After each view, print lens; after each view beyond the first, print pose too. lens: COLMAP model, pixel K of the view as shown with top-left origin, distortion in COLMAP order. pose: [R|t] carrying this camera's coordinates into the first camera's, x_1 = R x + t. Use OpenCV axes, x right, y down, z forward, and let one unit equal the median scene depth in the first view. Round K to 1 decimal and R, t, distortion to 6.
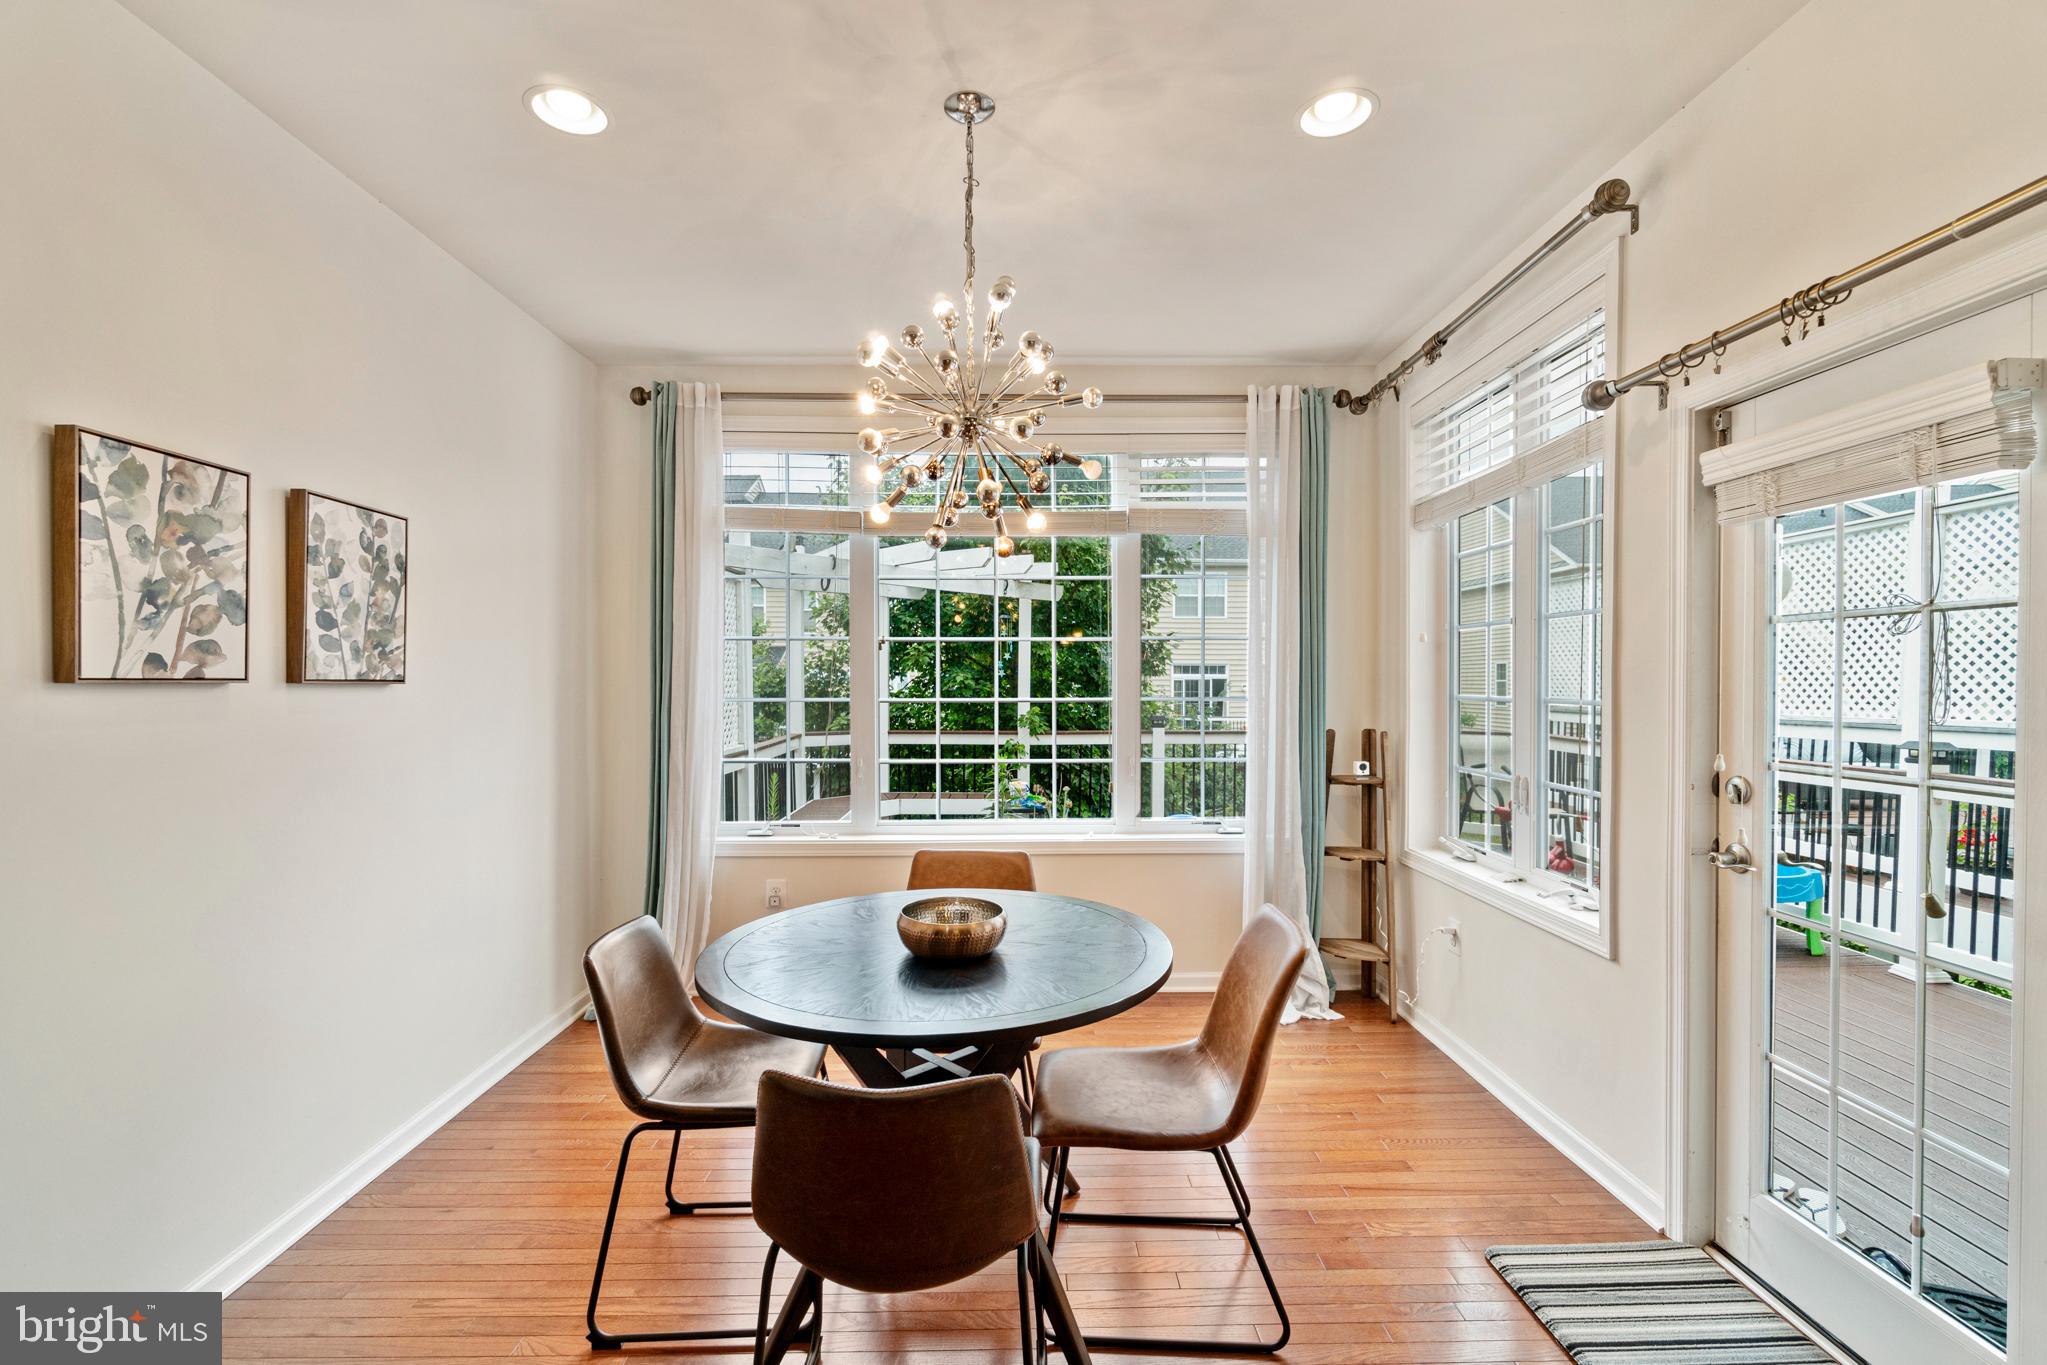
lens RADIAL K [[879.8, 0, 1023.5], [0, 879.8, 682.5], [0, 0, 1]] dist [-0.003076, -0.000035]
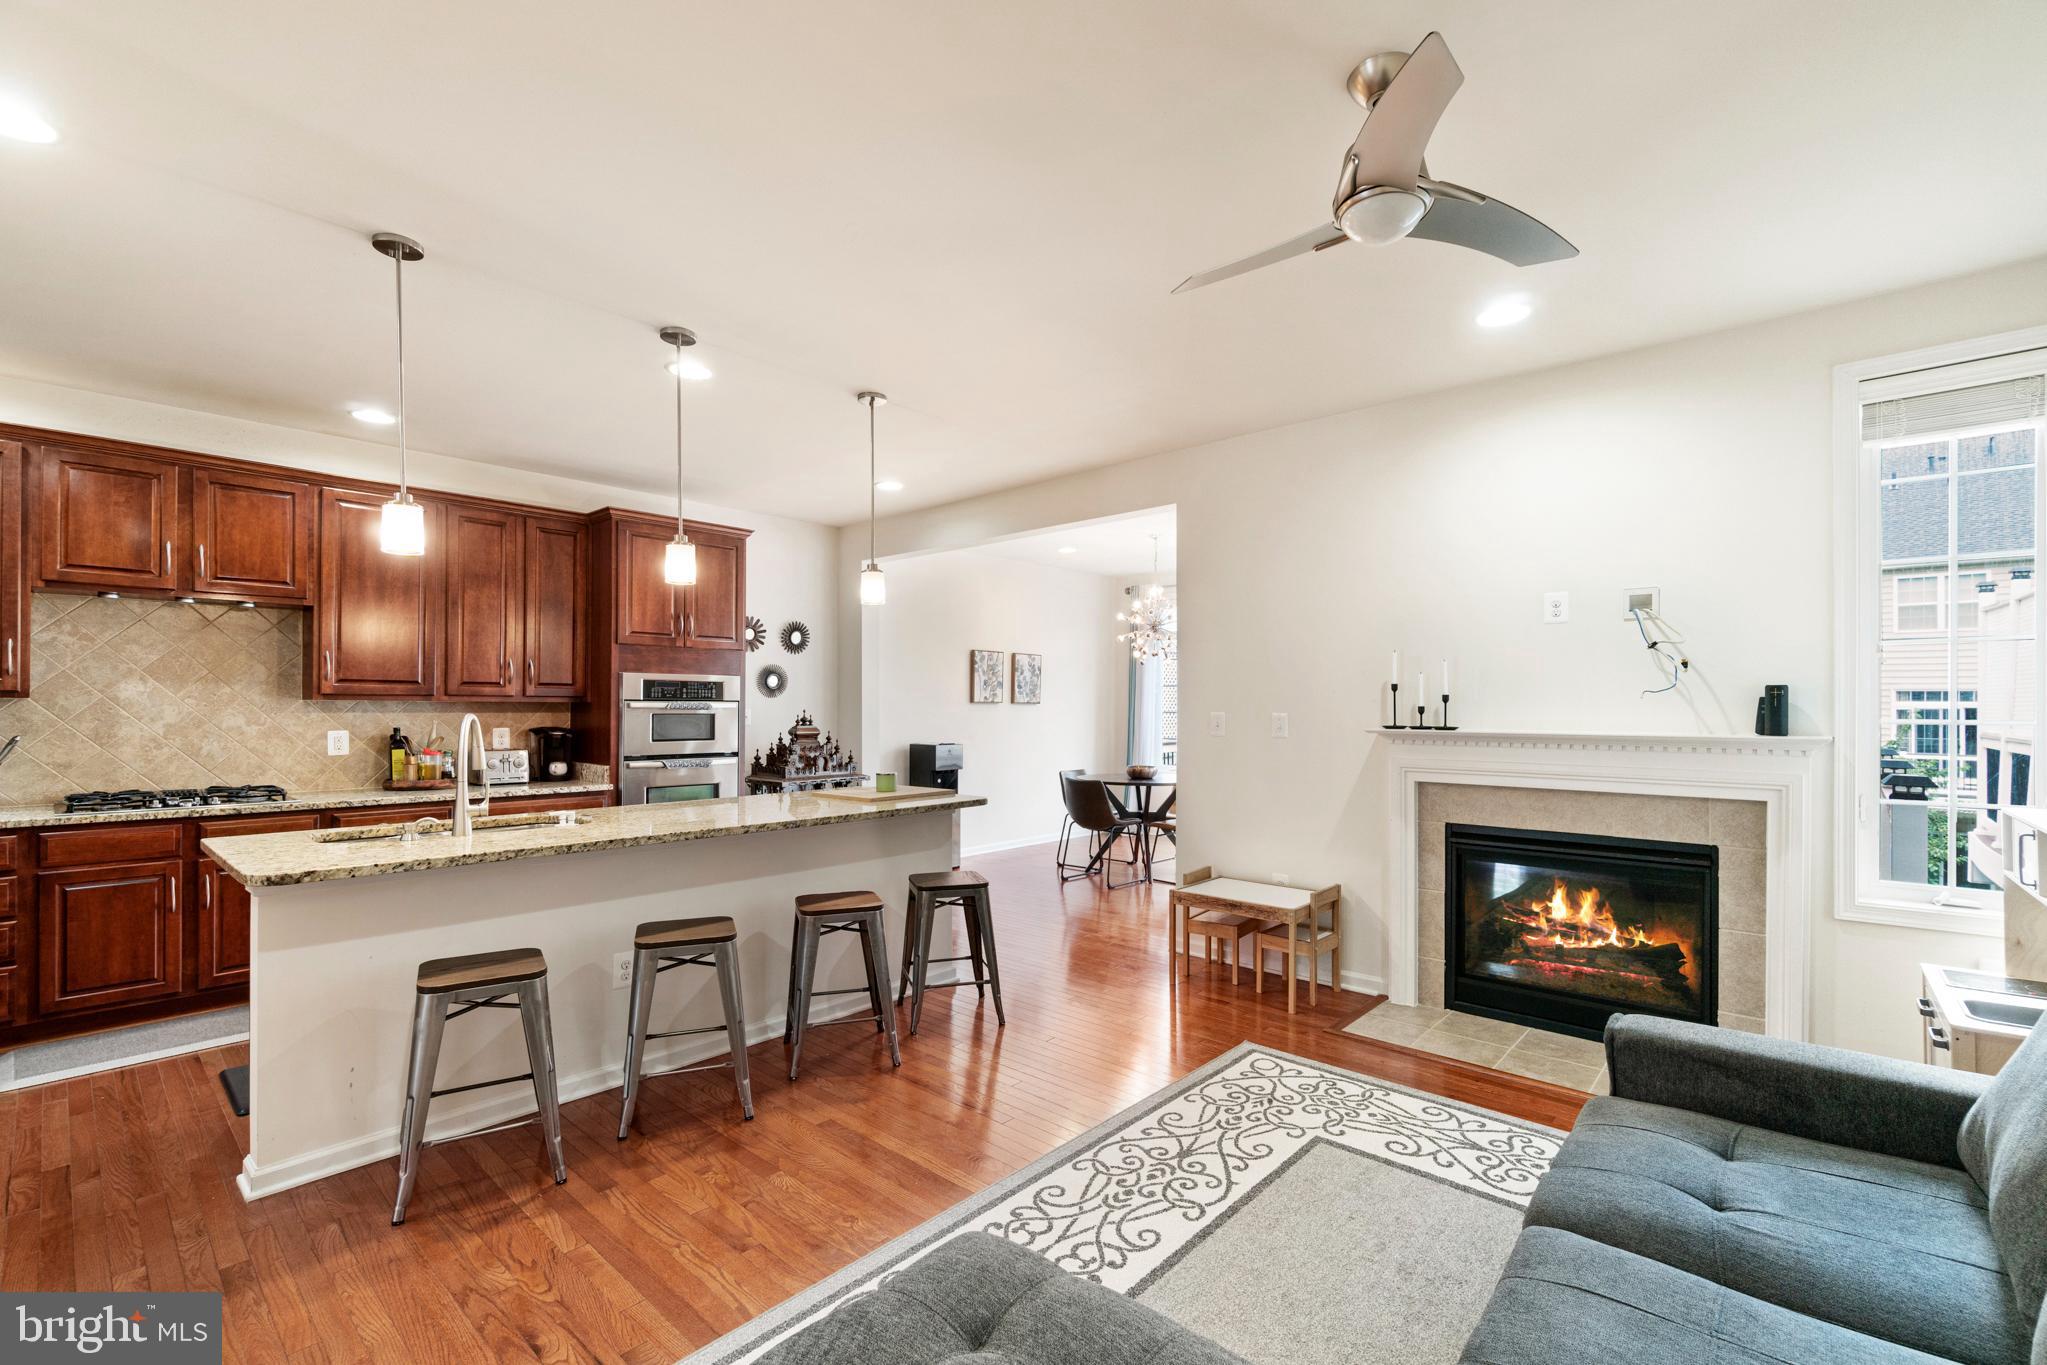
lens RADIAL K [[891.5, 0, 1028.0], [0, 891.5, 706.6], [0, 0, 1]] dist [-0.000947, -0.000122]
pose [[0.725824, 0.002653, -0.687875, 1.897831], [-0.006232, 0.999977, -0.002719, 0.025001], [0.687852, 0.006261, 0.725824, -1.782180]]
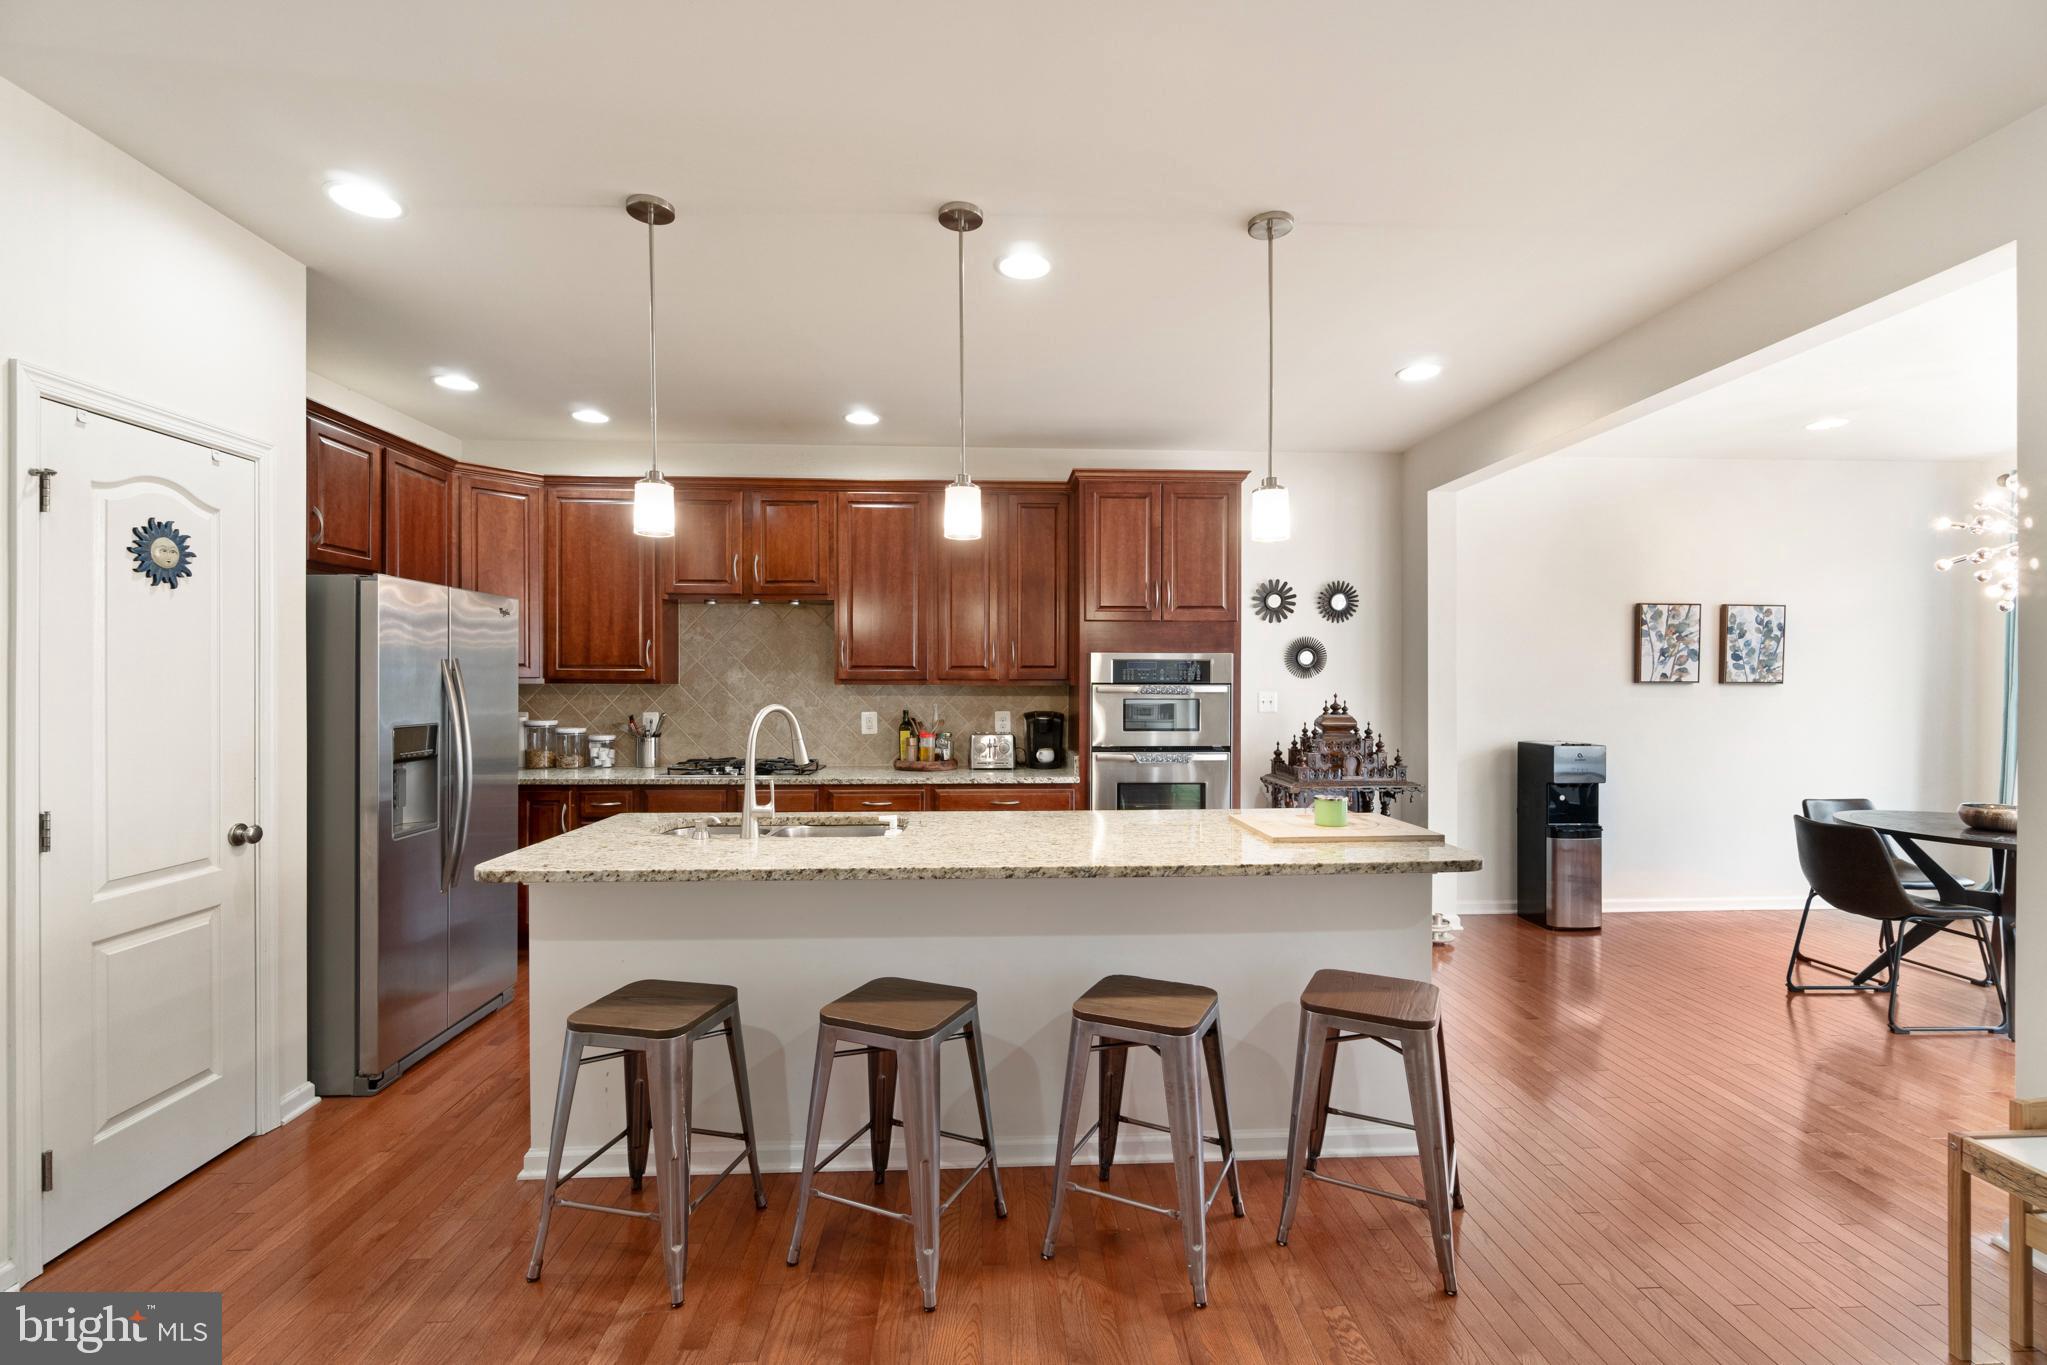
lens RADIAL K [[879.8, 0, 1023.5], [0, 879.8, 682.5], [0, 0, 1]] dist [-0.003076, -0.000035]
pose [[0.027146, 0.003758, -0.999624, 1.567228], [-0.004875, 0.999982, 0.003627, -0.000995], [0.999620, 0.004775, 0.027164, -1.018623]]
